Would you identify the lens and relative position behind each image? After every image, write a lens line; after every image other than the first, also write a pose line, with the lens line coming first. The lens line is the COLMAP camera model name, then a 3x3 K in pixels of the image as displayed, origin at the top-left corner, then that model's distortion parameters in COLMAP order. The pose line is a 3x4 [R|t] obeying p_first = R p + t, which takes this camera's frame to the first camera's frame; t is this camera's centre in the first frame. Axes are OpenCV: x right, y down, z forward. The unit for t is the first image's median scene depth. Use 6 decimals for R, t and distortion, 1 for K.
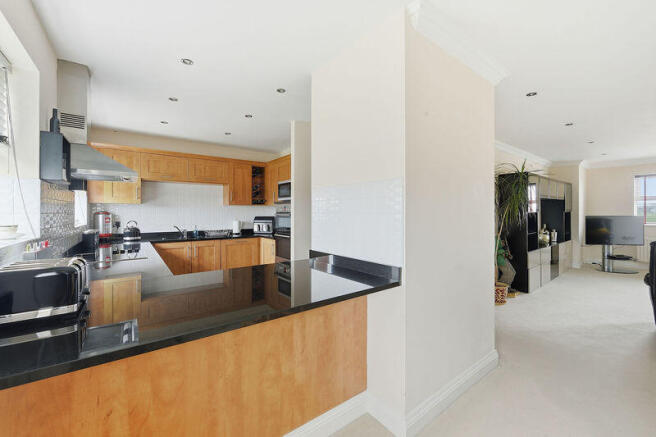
lens RADIAL K [[268.1, 0, 325.6], [0, 268.1, 215.0], [0, 0, 1]] dist [0.000729, 0.000321]
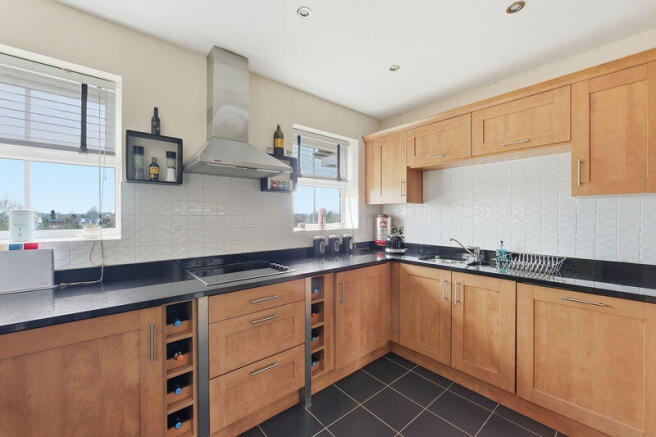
lens RADIAL K [[268.1, 0, 329.2], [0, 268.1, 218.6], [0, 0, 1]] dist [0.000729, 0.000321]
pose [[0.092299, 0.016174, -0.995600, -0.008580], [-0.009881, 0.999834, 0.015327, -0.008560], [0.995682, 0.008423, 0.092444, 0.707088]]
